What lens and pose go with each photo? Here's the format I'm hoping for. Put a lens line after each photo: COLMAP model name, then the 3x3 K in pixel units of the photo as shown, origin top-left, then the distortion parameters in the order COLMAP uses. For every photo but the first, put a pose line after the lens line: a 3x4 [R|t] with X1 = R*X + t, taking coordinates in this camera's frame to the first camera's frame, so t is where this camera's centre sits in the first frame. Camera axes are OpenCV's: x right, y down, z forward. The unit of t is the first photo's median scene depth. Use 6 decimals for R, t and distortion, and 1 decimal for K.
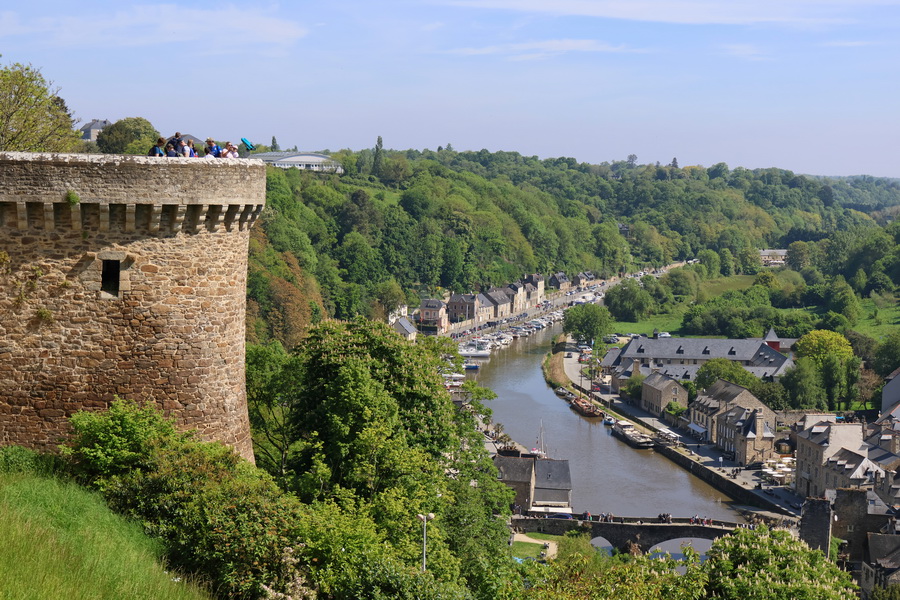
lens RADIAL K [[1515.1, 0, 451.2], [0, 1515.1, 303.5], [0, 0, 1]] dist [0.005097, 0.000000]
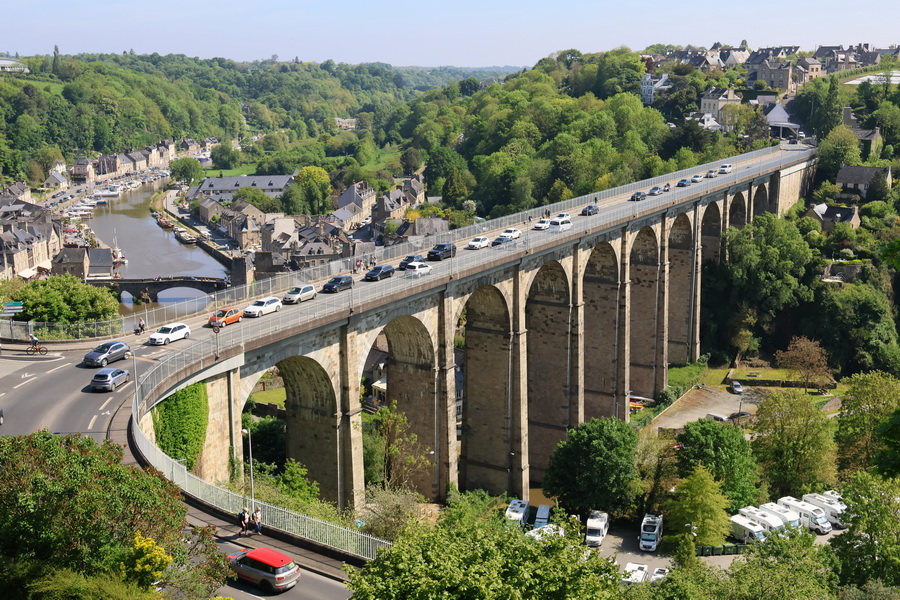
lens RADIAL K [[1069.3, 0, 454.3], [0, 1069.3, 296.3], [0, 0, 1]] dist [0.005149, 0.000000]
pose [[0.965676, -0.072921, 0.249303, 0.061595], [0.041244, 0.990655, 0.130010, 0.008152], [-0.256454, -0.115265, 0.959659, -0.092974]]
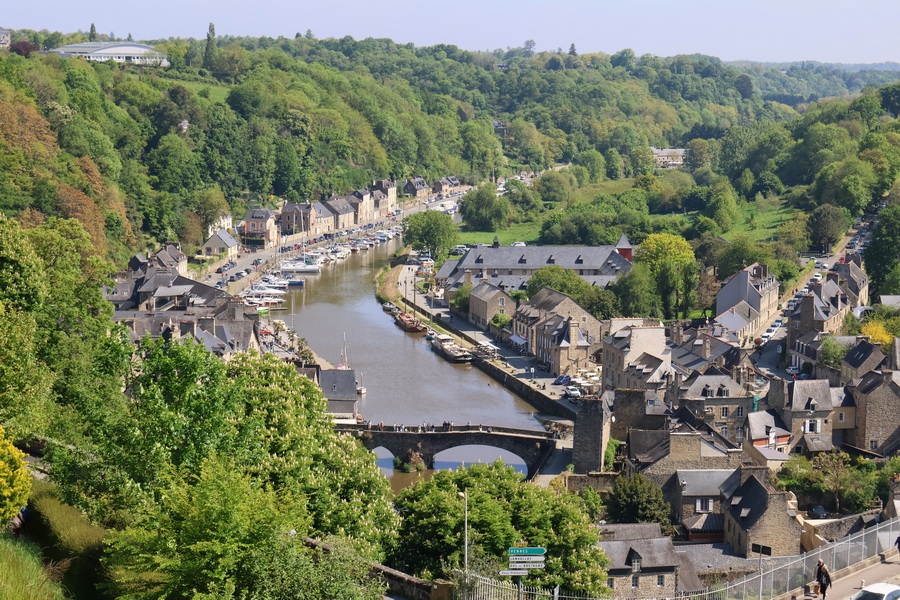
lens RADIAL K [[1800.7, 0, 448.0], [0, 1800.7, 297.0], [0, 0, 1]] dist [0.022250, 0.000000]
pose [[0.997870, -0.018174, 0.062648, 0.028050], [0.015439, 0.998918, 0.043866, 0.003732], [-0.063377, -0.042805, 0.997071, -0.055625]]
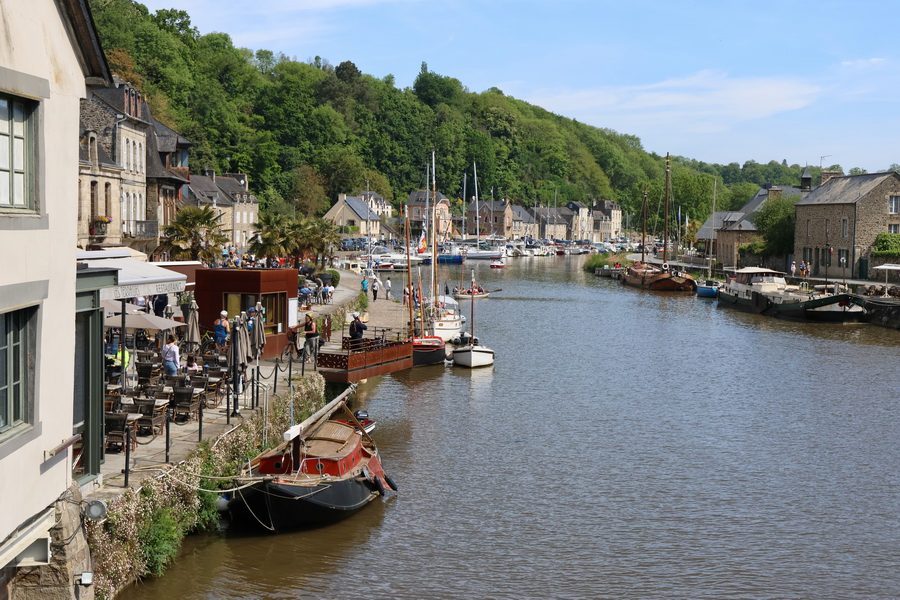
lens RADIAL K [[1349.6, 0, 450.5], [0, 1349.6, 301.0], [0, 0, 1]] dist [0.035393, 0.000000]
pose [[0.996048, 0.002396, -0.088782, 0.042621], [-0.005352, 0.999439, -0.033068, 0.055857], [0.088653, 0.033412, 0.995502, 0.404055]]
